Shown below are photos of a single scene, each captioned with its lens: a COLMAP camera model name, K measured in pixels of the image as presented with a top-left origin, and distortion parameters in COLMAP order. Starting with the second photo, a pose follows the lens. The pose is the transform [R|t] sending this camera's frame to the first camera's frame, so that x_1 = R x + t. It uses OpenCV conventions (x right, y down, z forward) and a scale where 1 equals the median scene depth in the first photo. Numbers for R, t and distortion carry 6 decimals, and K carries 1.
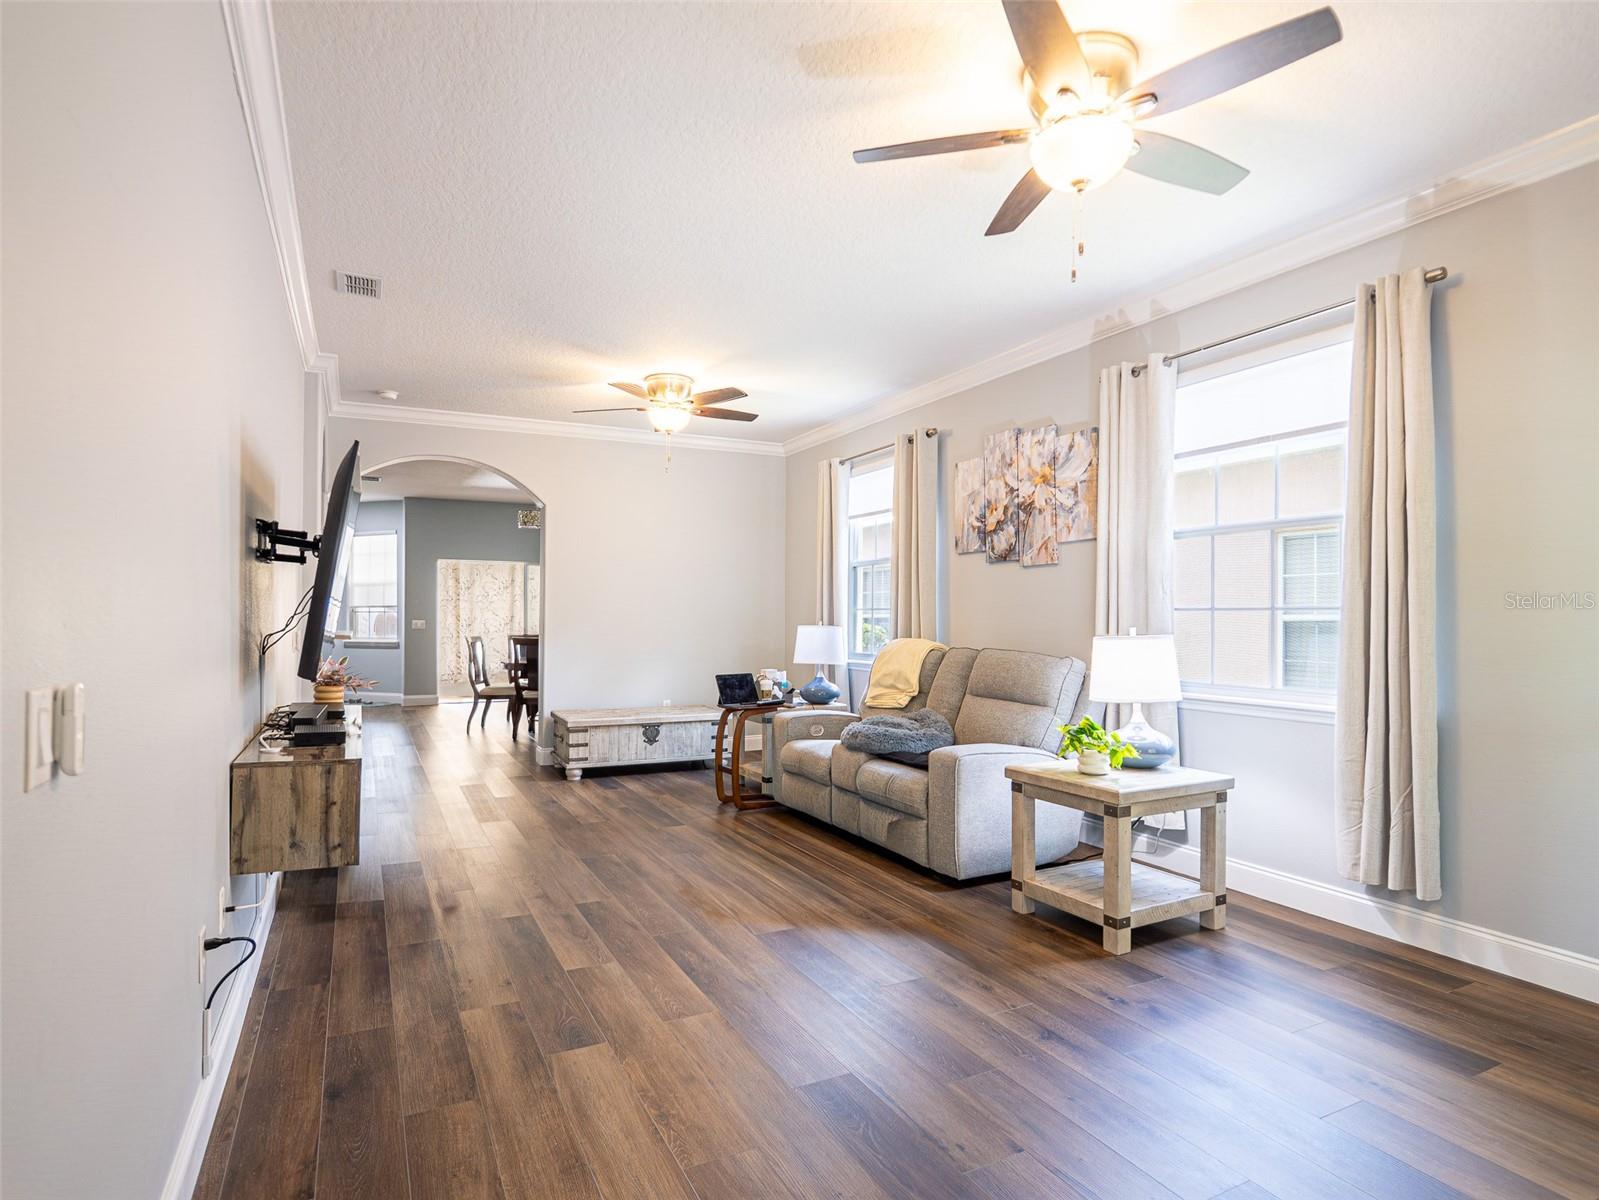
lens RADIAL K [[848.0, 0, 795.3], [0, 848.0, 639.1], [0, 0, 1]] dist [-0.000198, -0.000512]
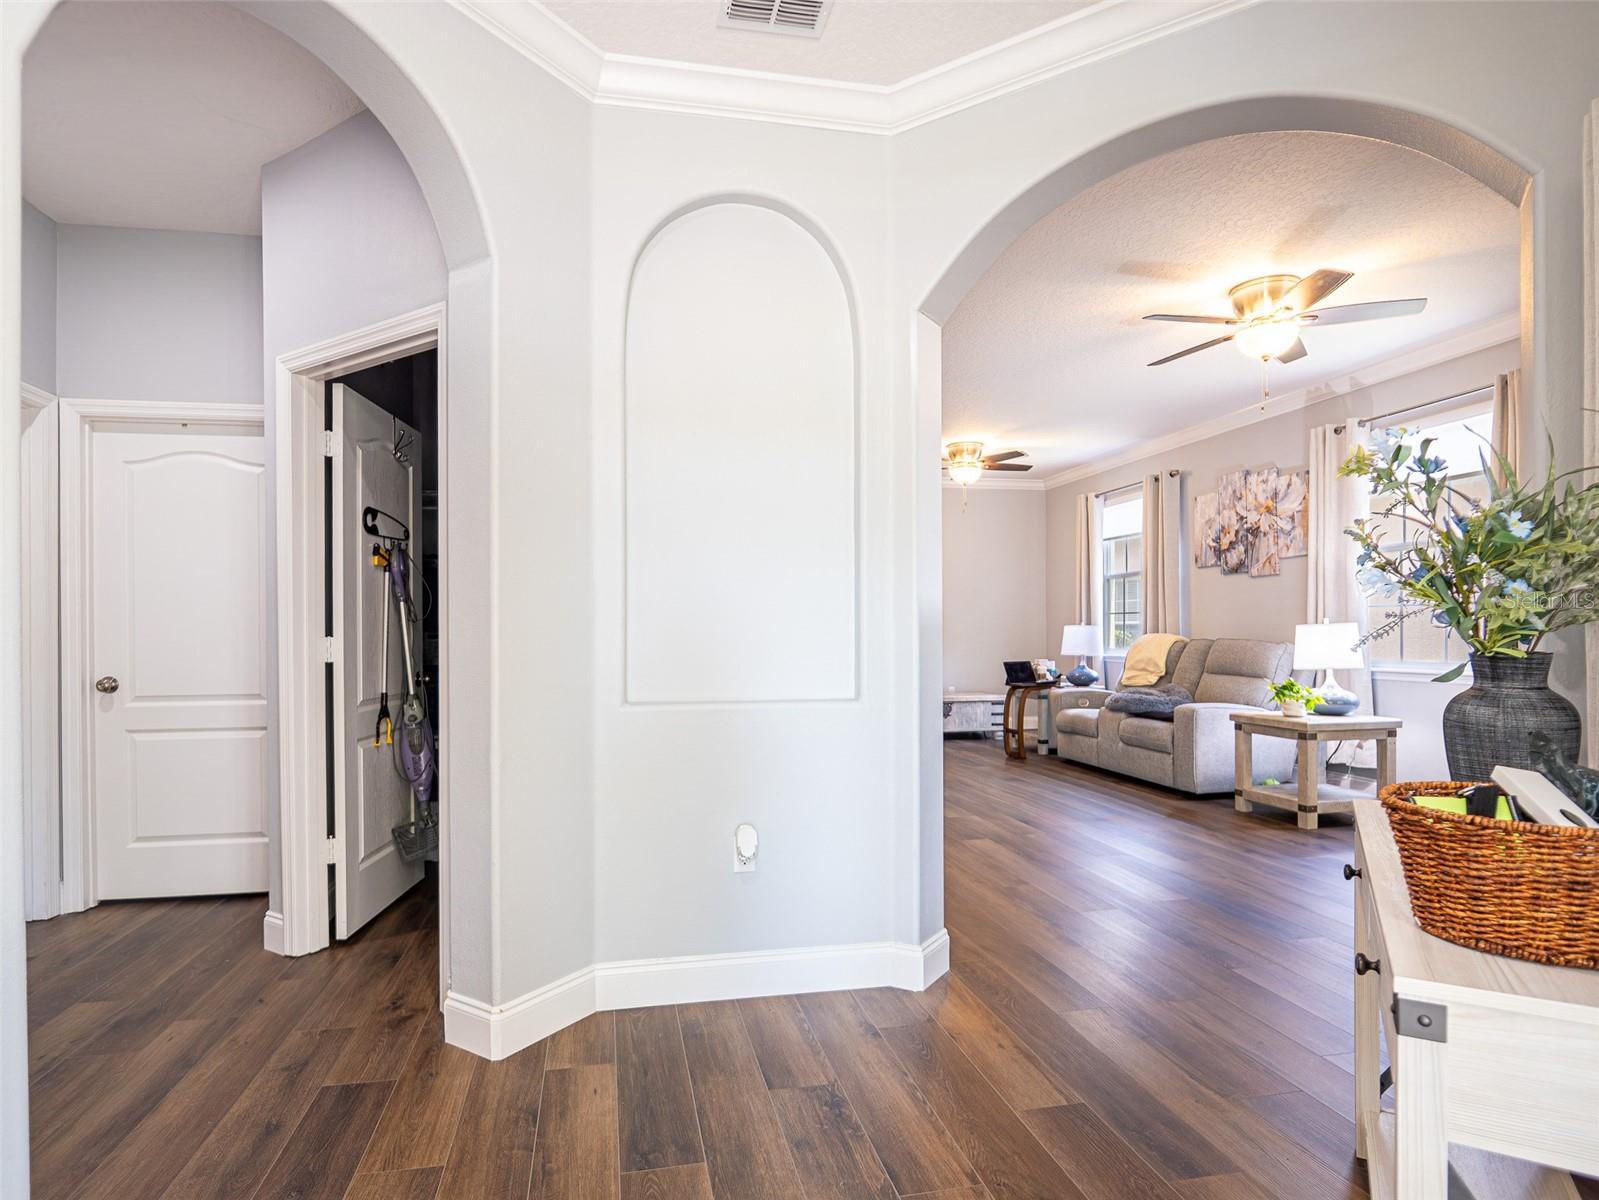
lens RADIAL K [[848.0, 0, 795.3], [0, 848.0, 639.1], [0, 0, 1]] dist [-0.000198, -0.000512]
pose [[0.965327, -0.005224, -0.260992, -0.068760], [0.000861, 0.999858, -0.016827, 0.032050], [0.261042, 0.016019, 0.965194, -0.444199]]
